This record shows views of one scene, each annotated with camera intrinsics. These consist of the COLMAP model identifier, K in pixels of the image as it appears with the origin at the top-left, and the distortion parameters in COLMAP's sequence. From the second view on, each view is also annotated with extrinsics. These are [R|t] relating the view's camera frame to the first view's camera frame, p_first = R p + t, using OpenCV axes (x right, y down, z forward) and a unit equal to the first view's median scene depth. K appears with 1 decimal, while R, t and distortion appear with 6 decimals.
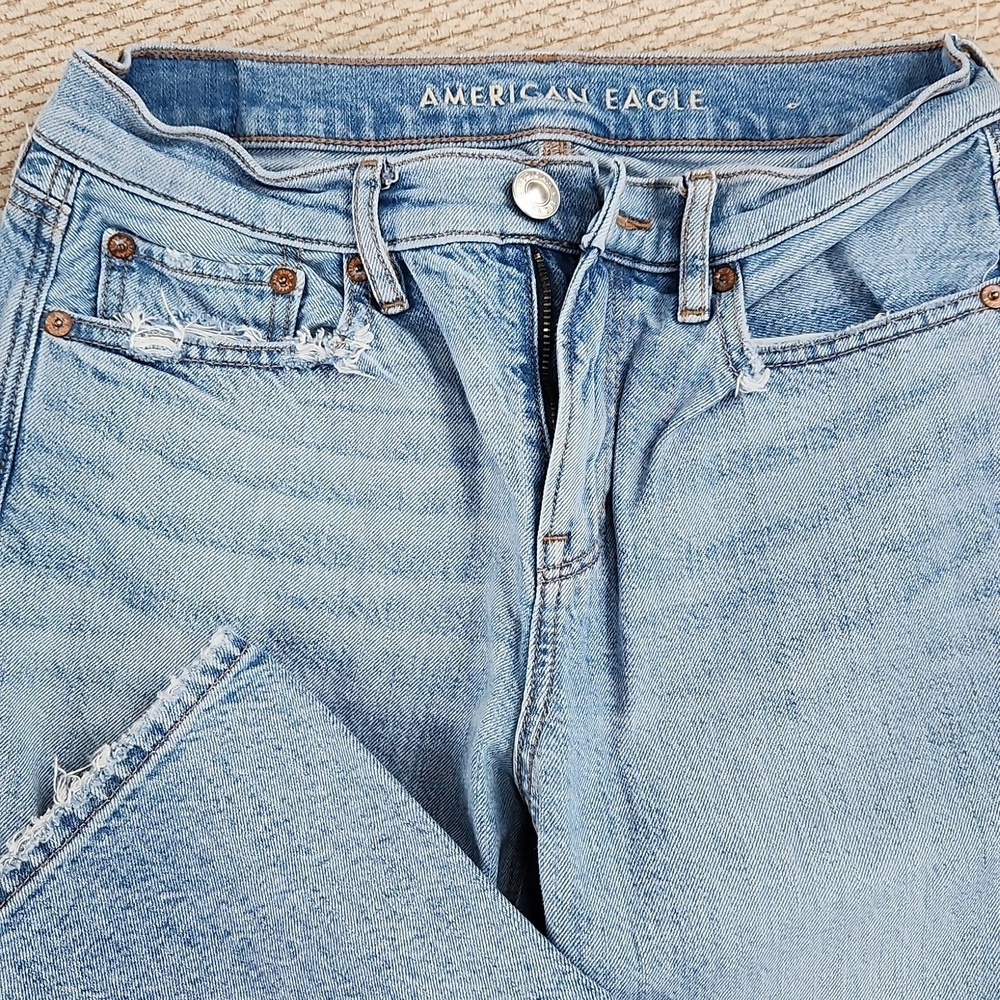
lens RADIAL K [[1381.3, 0, 500.0], [0, 1381.3, 500.0], [0, 0, 1]] dist [0.035592, -0.095540]
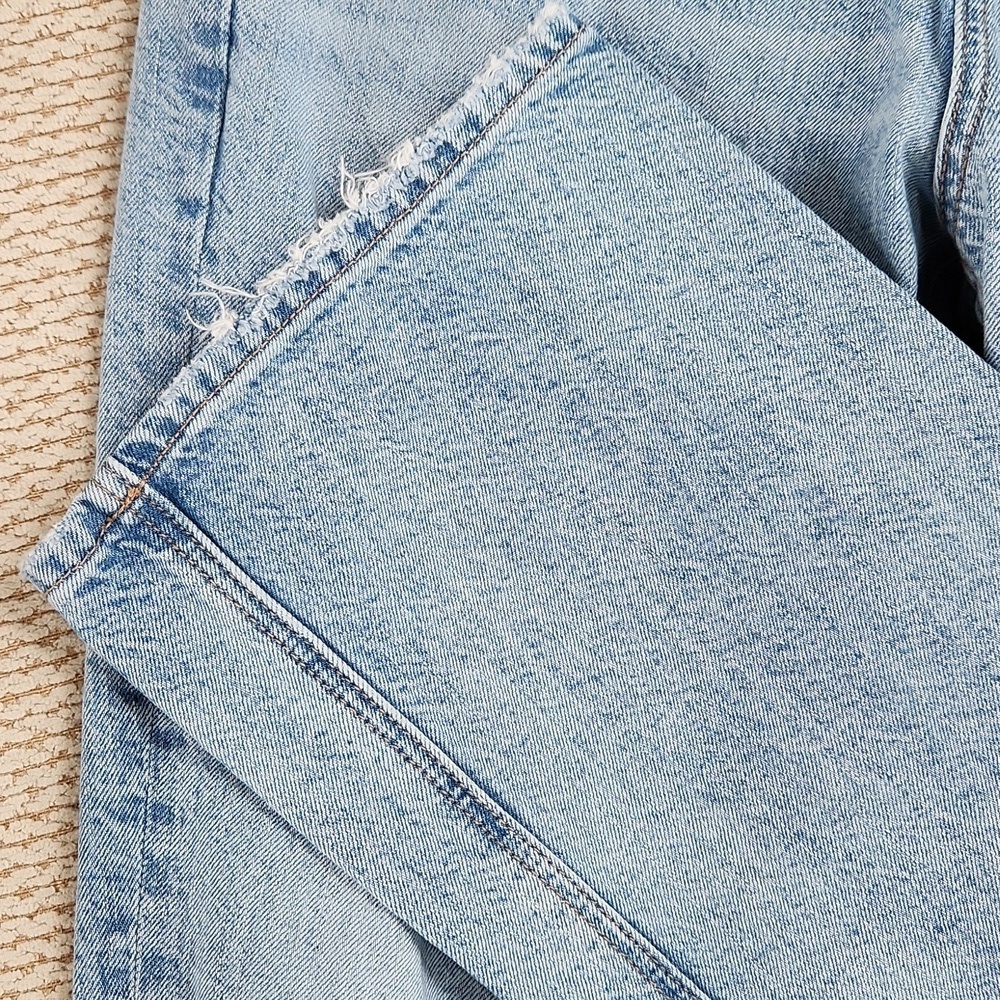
lens RADIAL K [[1381.3, 0, 500.0], [0, 1381.3, 500.0], [0, 0, 1]] dist [0.035592, -0.095540]
pose [[0.999359, 0.028382, 0.021828, -0.243955], [-0.030411, 0.994616, 0.099062, 0.301982], [-0.018899, -0.099662, 0.994842, 0.194725]]
